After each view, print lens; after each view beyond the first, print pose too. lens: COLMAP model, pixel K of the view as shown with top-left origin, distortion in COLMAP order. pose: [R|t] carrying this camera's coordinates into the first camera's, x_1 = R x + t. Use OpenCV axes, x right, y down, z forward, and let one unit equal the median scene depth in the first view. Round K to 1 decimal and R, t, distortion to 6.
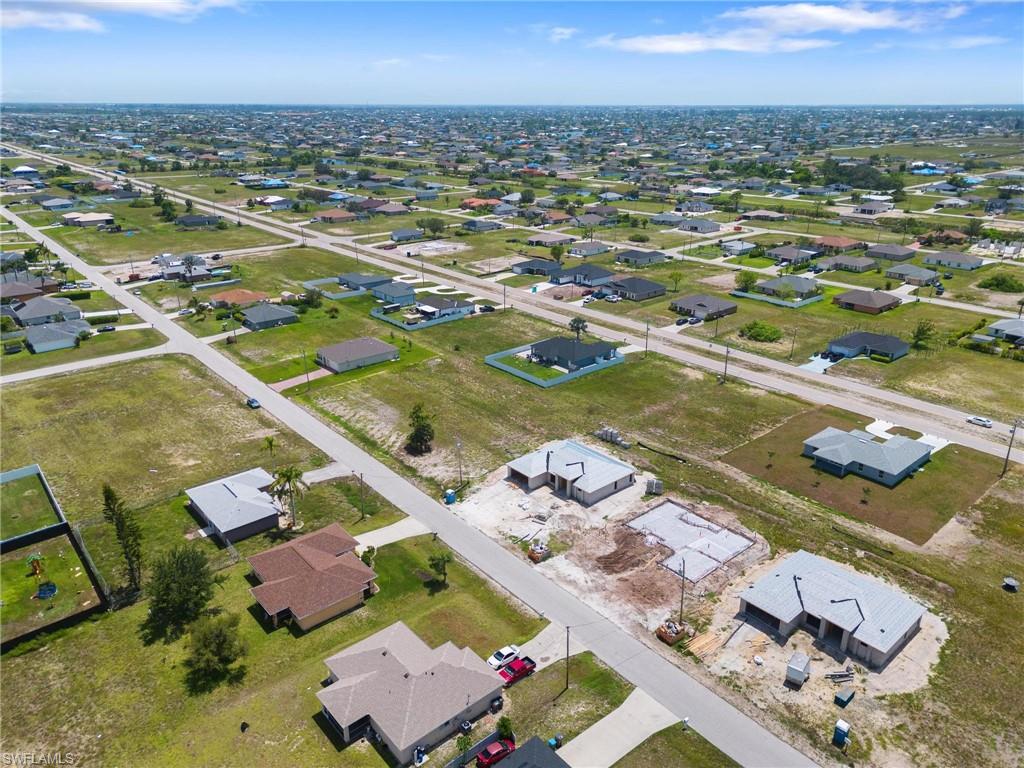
lens RADIAL K [[714.8, 0, 510.1], [0, 714.8, 385.4], [0, 0, 1]] dist [0.079373, -0.088814]
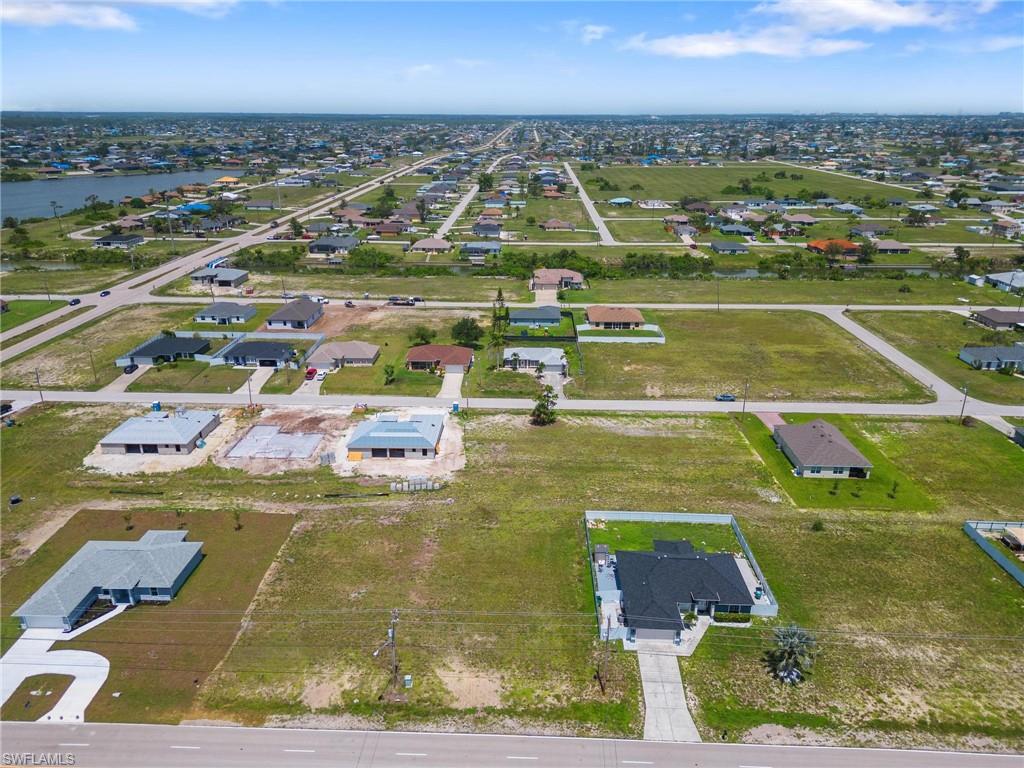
lens RADIAL K [[714.8, 0, 510.1], [0, 714.8, 385.4], [0, 0, 1]] dist [0.079373, -0.088814]
pose [[-0.677277, 0.258606, -0.688780, 0.504374], [-0.270770, 0.782868, 0.560180, -0.433616], [0.684090, 0.565898, -0.460196, 1.113466]]
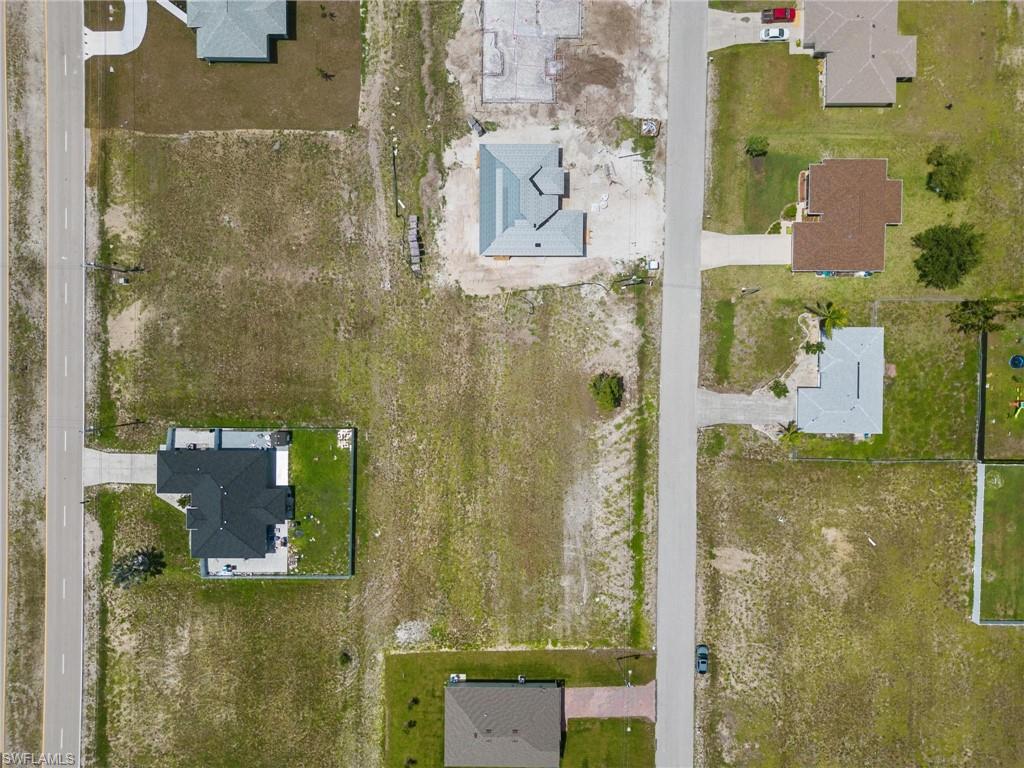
lens RADIAL K [[714.8, 0, 510.1], [0, 714.8, 385.4], [0, 0, 1]] dist [0.079373, -0.088814]
pose [[-0.752076, -0.659024, -0.008358, -0.026163], [0.247415, -0.294057, 0.923210, -0.531838], [-0.610875, 0.692256, 0.384205, 0.580366]]
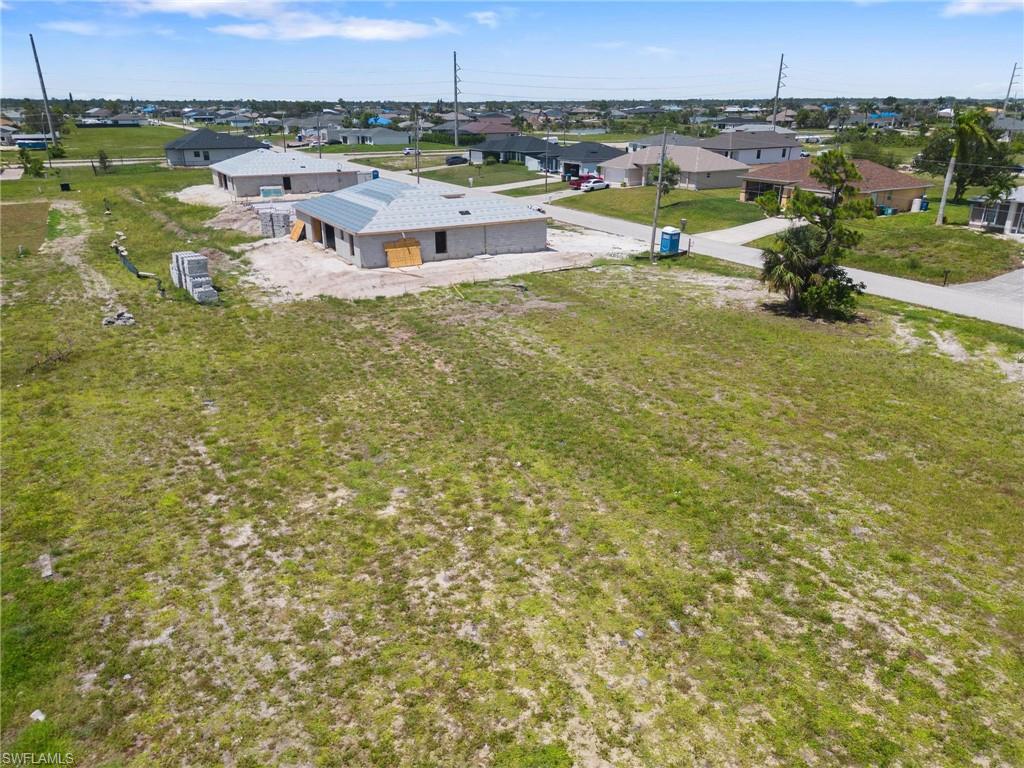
lens RADIAL K [[714.8, 0, 510.1], [0, 714.8, 385.4], [0, 0, 1]] dist [0.079373, -0.088814]
pose [[-0.981935, -0.069099, 0.176152, -0.046447], [0.068889, 0.736500, 0.672920, -0.078776], [-0.176234, 0.672899, -0.718435, 0.974010]]
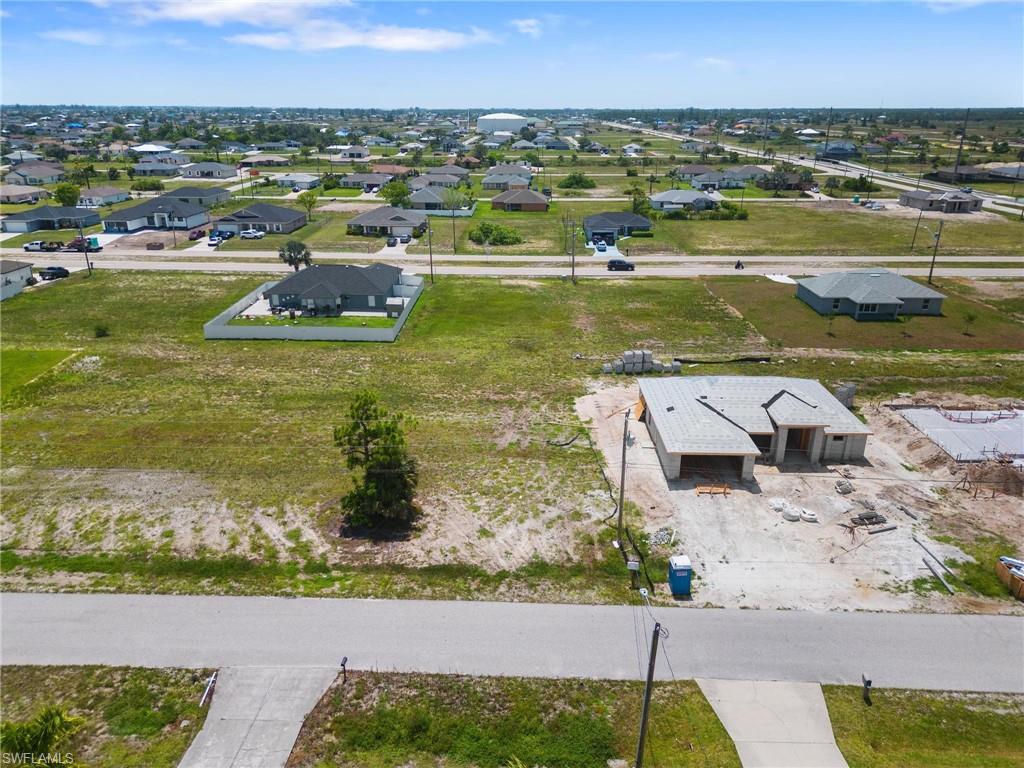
lens RADIAL K [[714.8, 0, 510.1], [0, 714.8, 385.4], [0, 0, 1]] dist [0.079373, -0.088814]
pose [[0.670698, -0.266867, 0.692059, -0.246843], [0.269590, 0.956929, 0.107736, 0.000830], [-0.691003, 0.114314, 0.713756, 0.529886]]
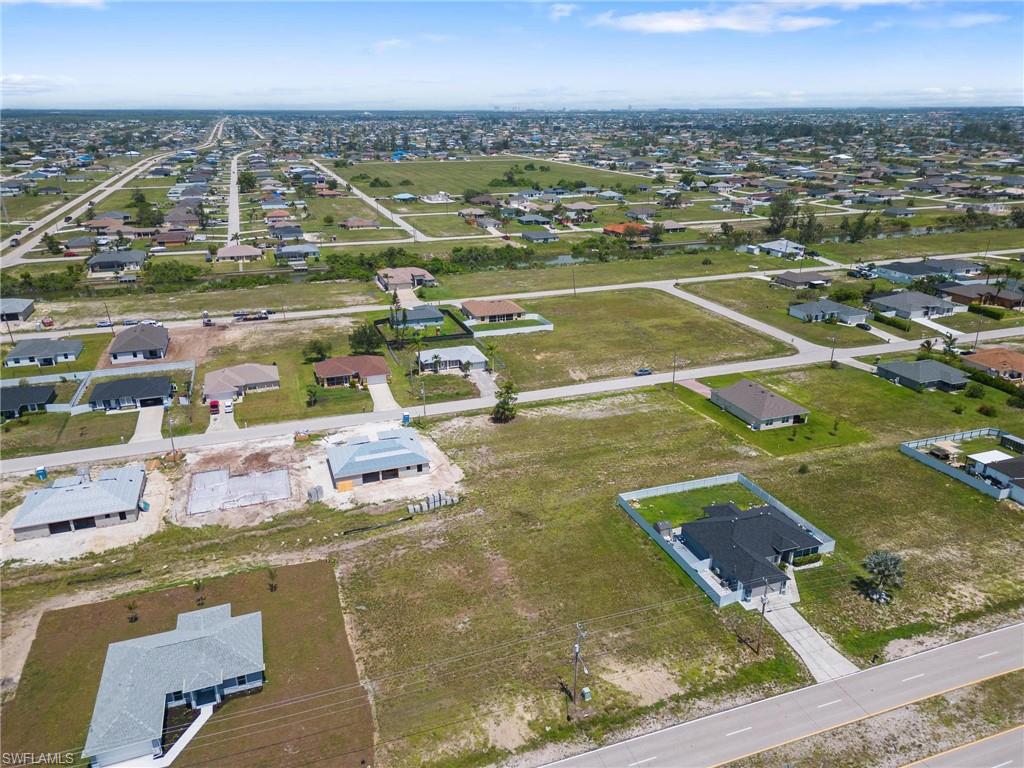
lens RADIAL K [[714.8, 0, 510.1], [0, 714.8, 385.4], [0, 0, 1]] dist [0.079373, -0.088814]
pose [[-0.361468, 0.334837, -0.870187, 0.621325], [-0.338187, 0.822653, 0.457026, -0.354357], [0.868891, 0.459486, -0.184125, 0.916955]]
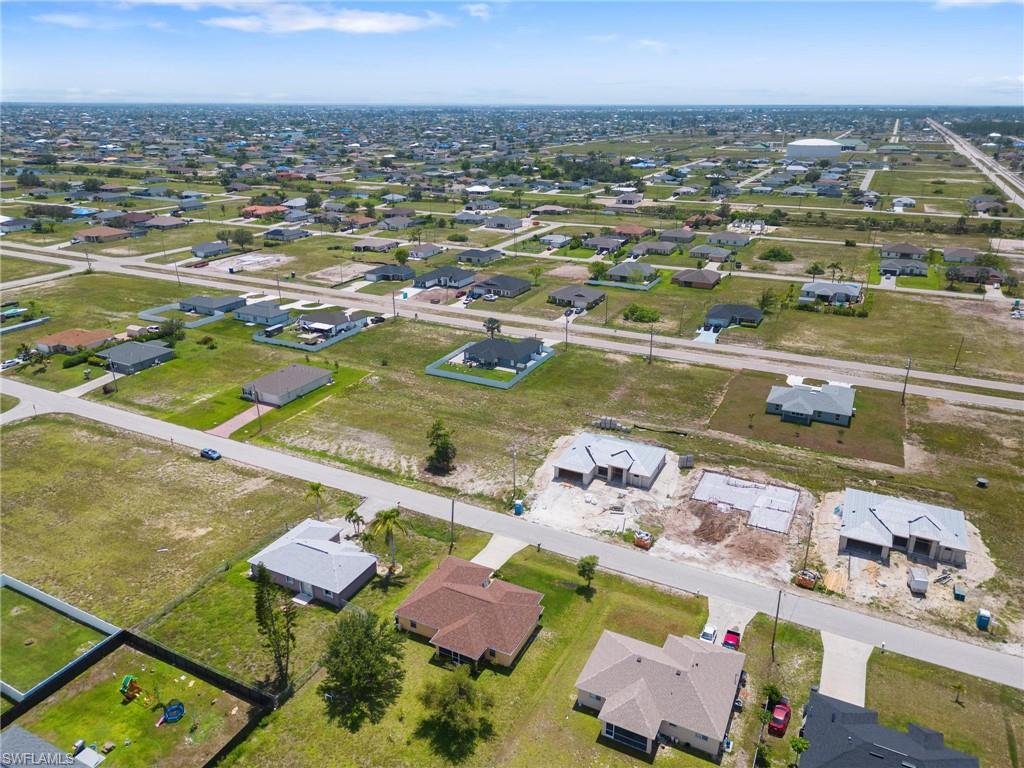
lens RADIAL K [[714.8, 0, 510.1], [0, 714.8, 385.4], [0, 0, 1]] dist [0.079373, -0.088814]
pose [[0.923442, -0.140307, 0.357168, -0.285318], [0.140120, 0.989779, 0.026543, -0.026309], [-0.357242, 0.025535, 0.933663, 0.051039]]
